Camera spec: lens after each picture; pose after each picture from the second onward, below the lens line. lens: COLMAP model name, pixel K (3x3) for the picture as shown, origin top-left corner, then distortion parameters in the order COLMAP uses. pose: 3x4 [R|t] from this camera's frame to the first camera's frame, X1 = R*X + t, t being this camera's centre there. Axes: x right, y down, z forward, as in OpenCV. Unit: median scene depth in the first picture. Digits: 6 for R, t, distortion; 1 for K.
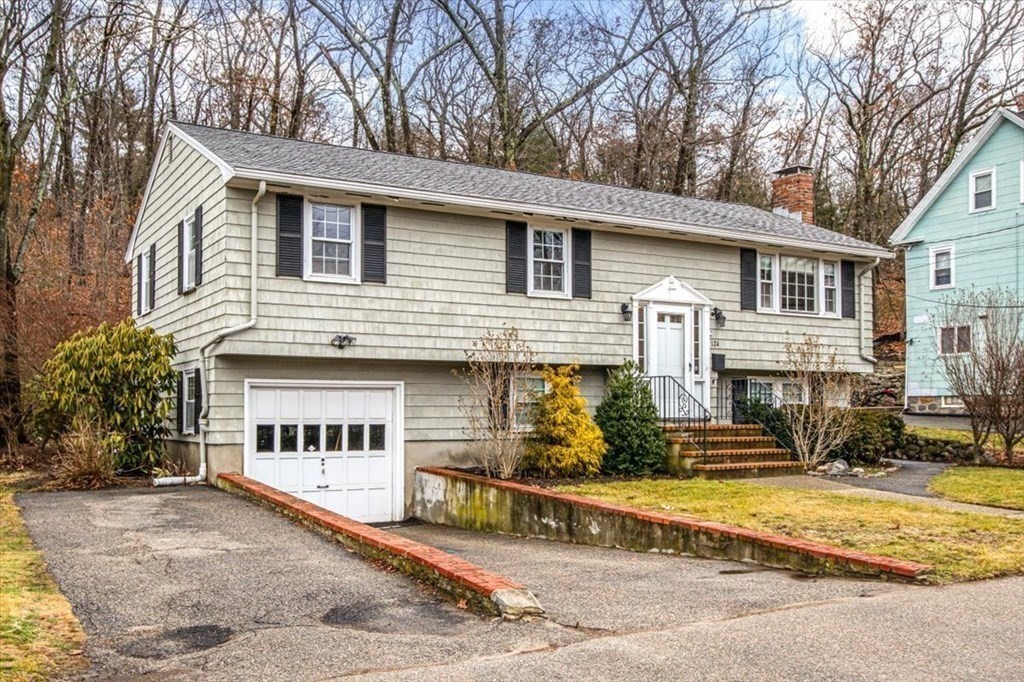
lens RADIAL K [[927.2, 0, 511.0], [0, 927.2, 374.0], [0, 0, 1]] dist [-0.003928, 0.001246]
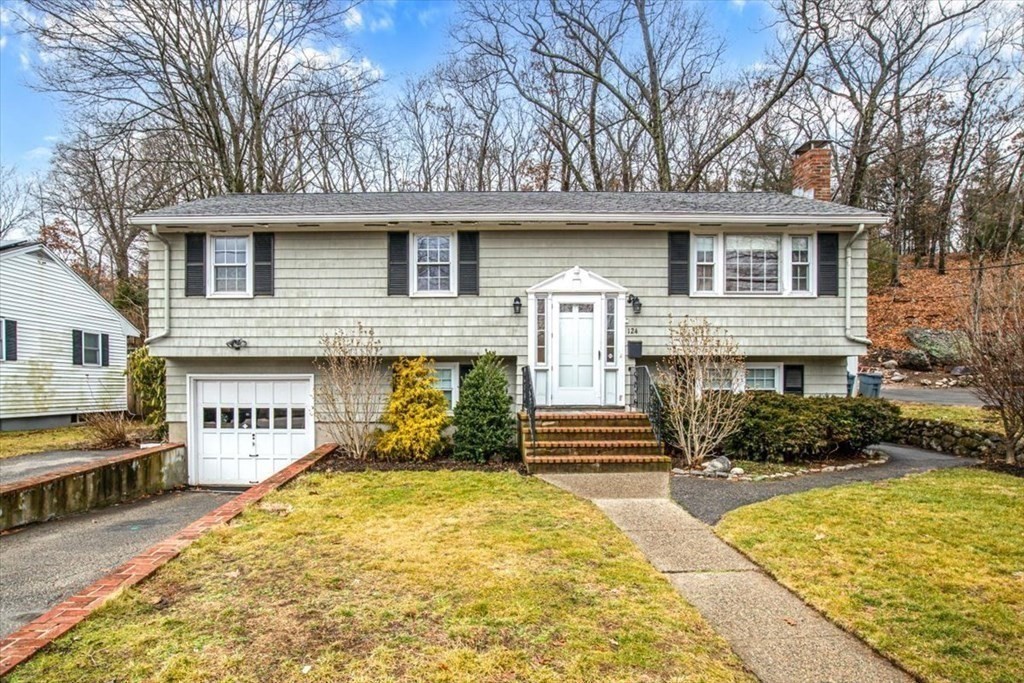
lens RADIAL K [[608.0, 0, 511.9], [0, 608.0, 383.4], [0, 0, 1]] dist [-0.039112, 0.000340]
pose [[0.864396, 0.001412, -0.502810, 0.471276], [0.020637, 0.999054, 0.038283, -0.004288], [0.502388, -0.043468, 0.863549, 0.399080]]
